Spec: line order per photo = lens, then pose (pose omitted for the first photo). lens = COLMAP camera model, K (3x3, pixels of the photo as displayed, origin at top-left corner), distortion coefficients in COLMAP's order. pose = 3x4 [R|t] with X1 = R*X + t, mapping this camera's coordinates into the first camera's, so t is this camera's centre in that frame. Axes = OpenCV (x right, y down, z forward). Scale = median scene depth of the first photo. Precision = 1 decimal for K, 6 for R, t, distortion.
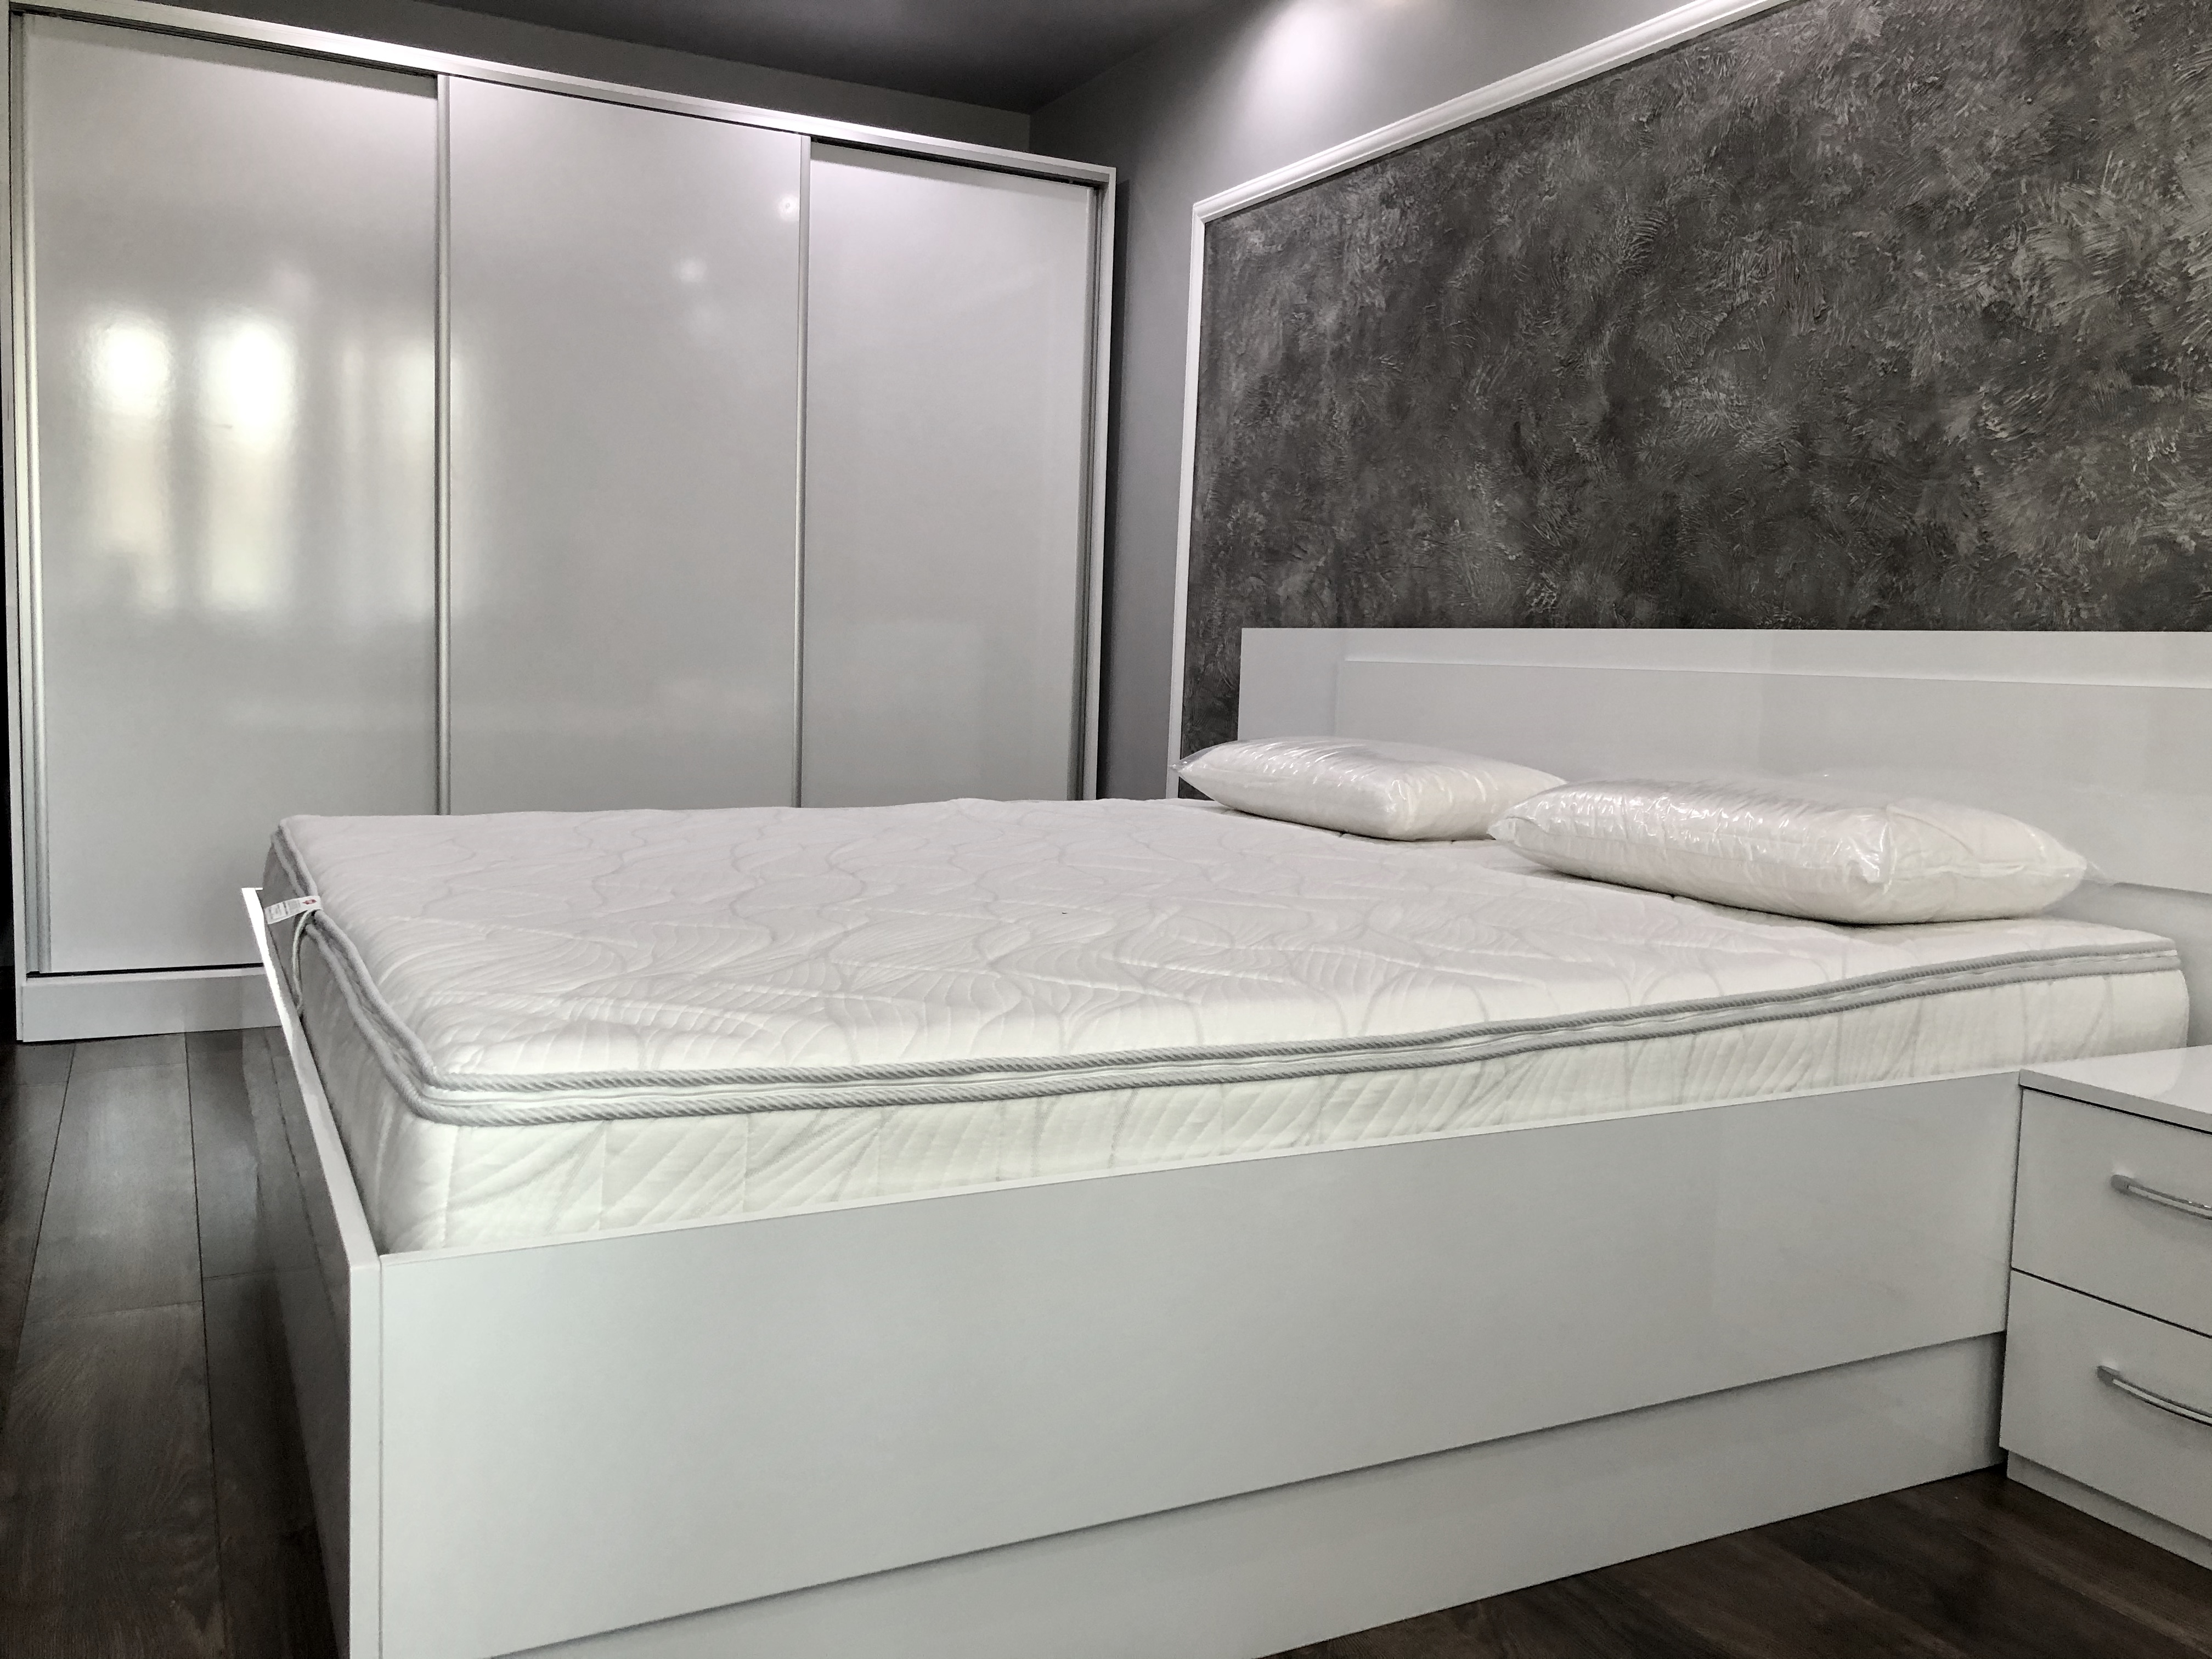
lens RADIAL K [[1833.3, 0, 1108.2], [0, 1833.3, 840.7], [0, 0, 1]] dist [0.072202, -0.113776]
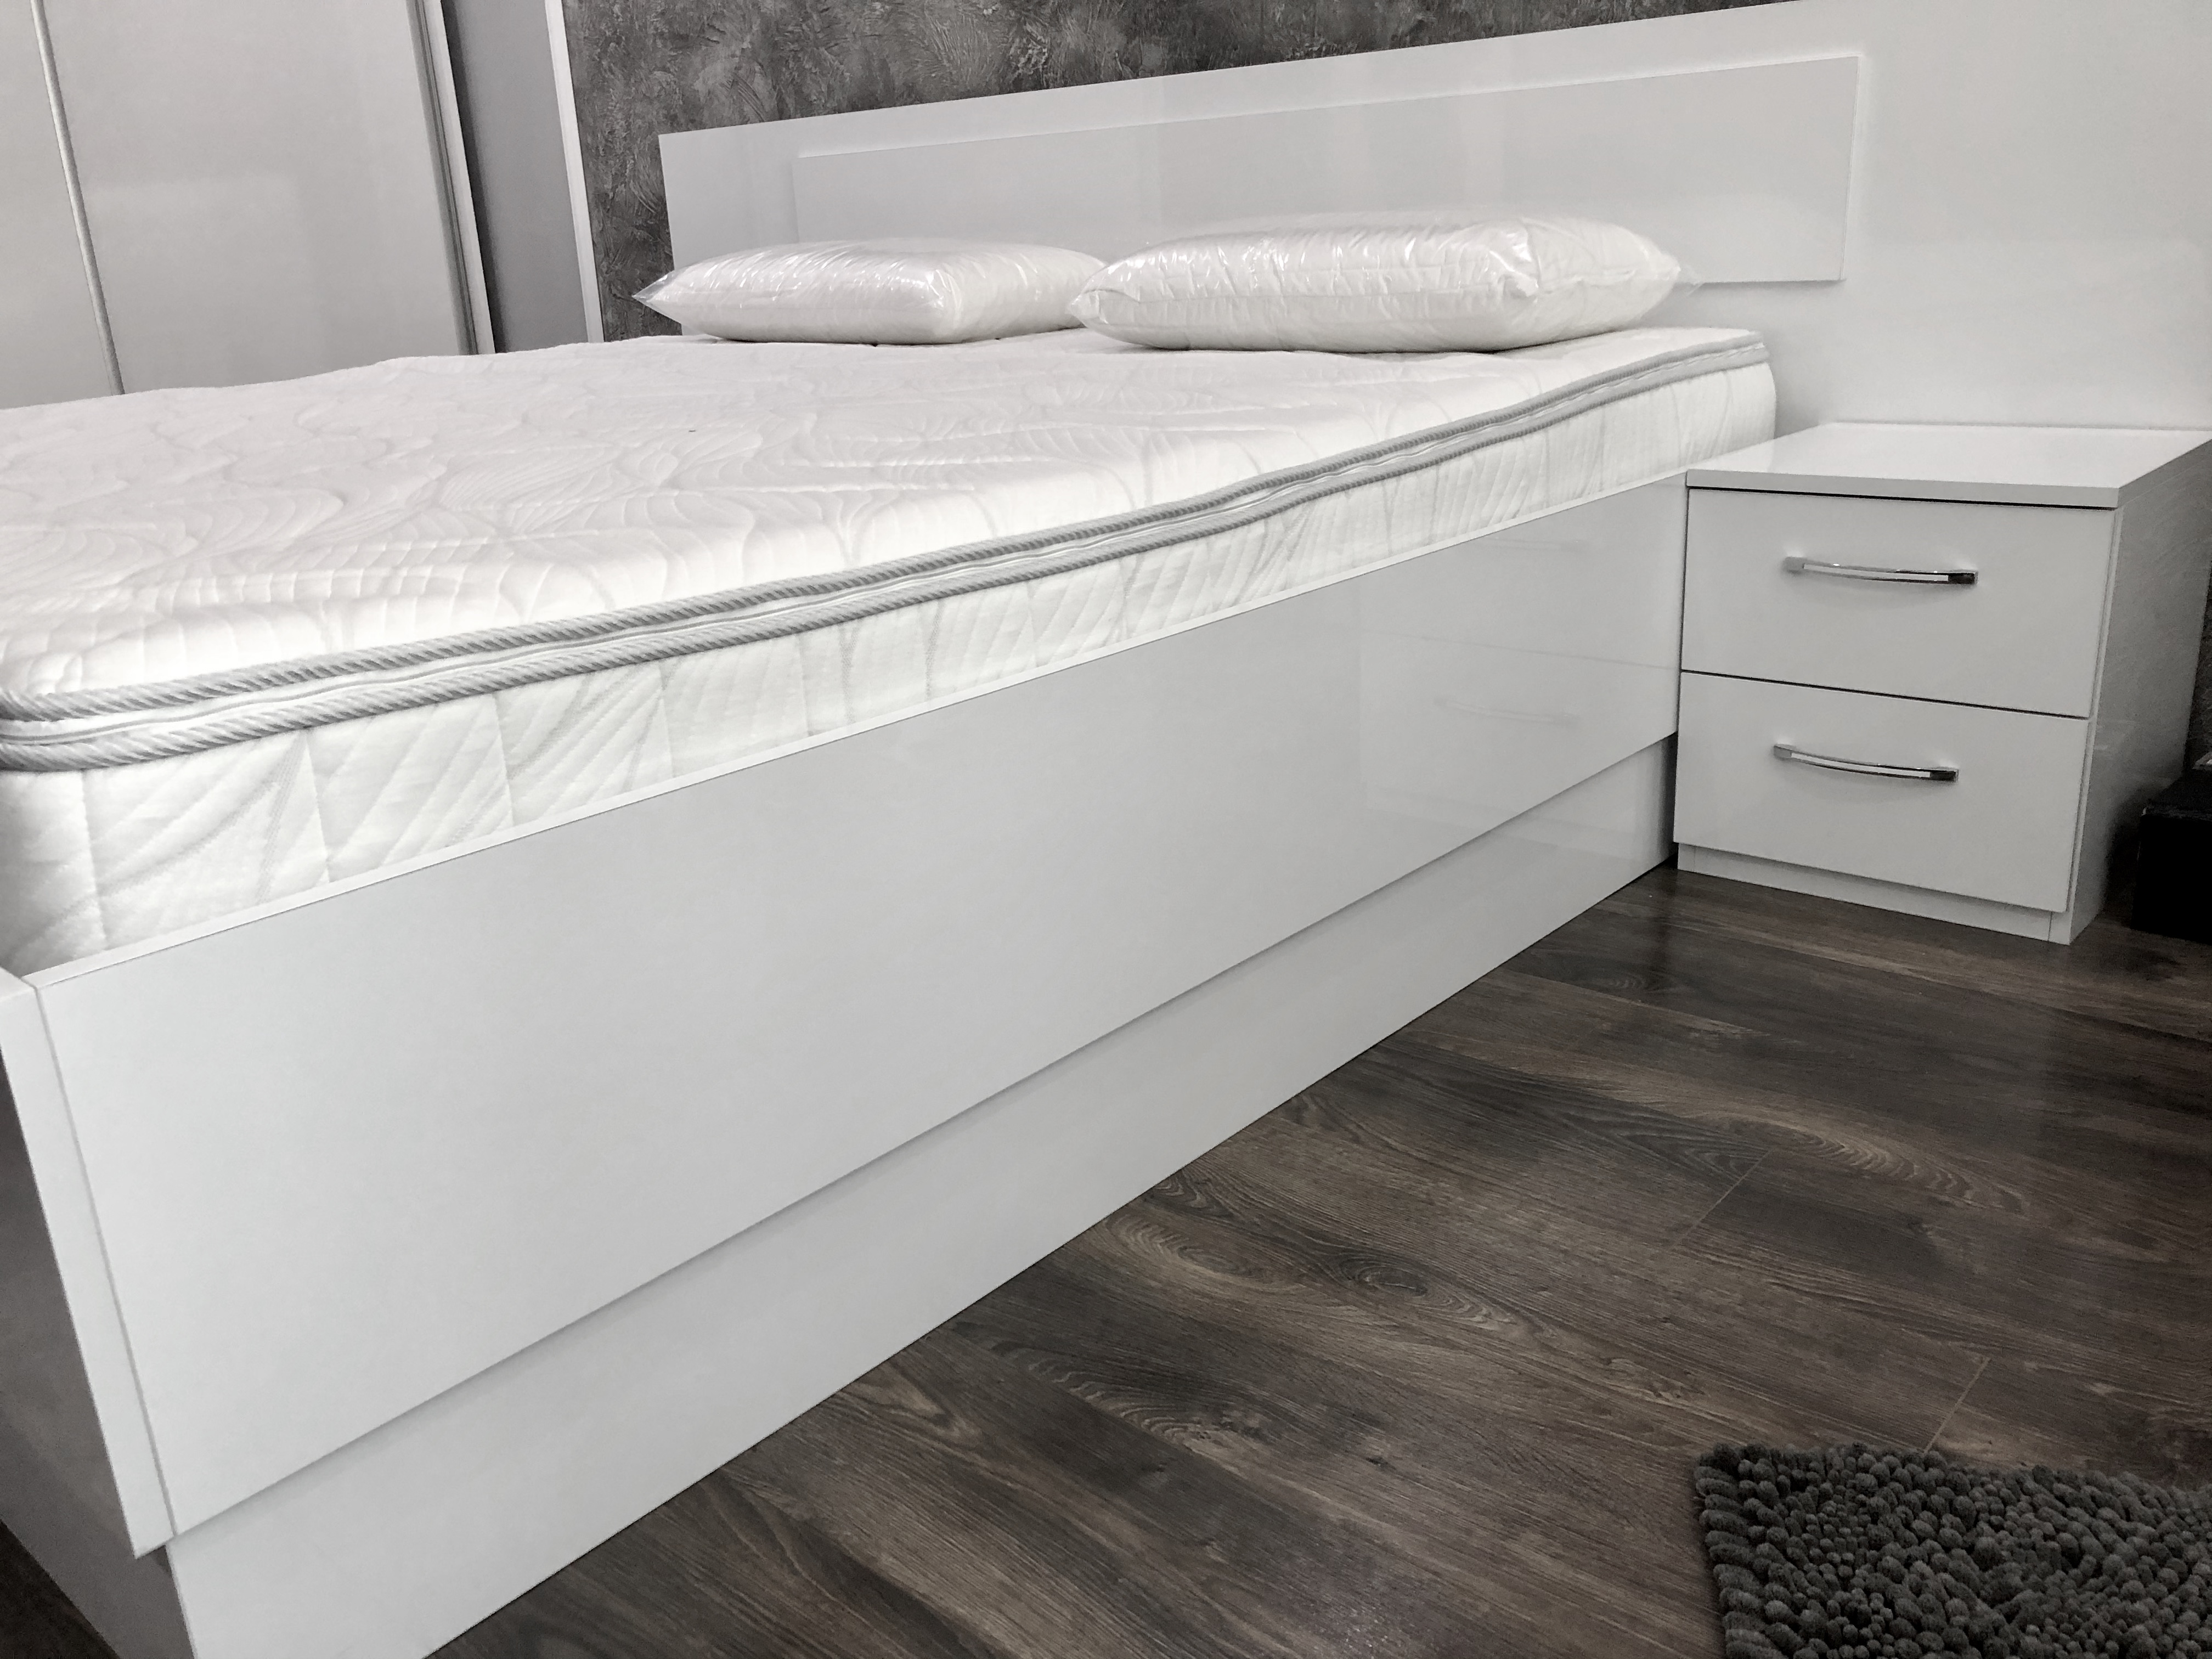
lens RADIAL K [[1830.9, 0, 1106.0], [0, 1830.9, 823.8], [0, 0, 1]] dist [0.068956, -0.107134]
pose [[0.930721, -0.190095, 0.312445, -0.176994], [0.118518, 0.964972, 0.234056, 0.048624], [-0.345994, -0.180811, 0.920650, 0.207922]]
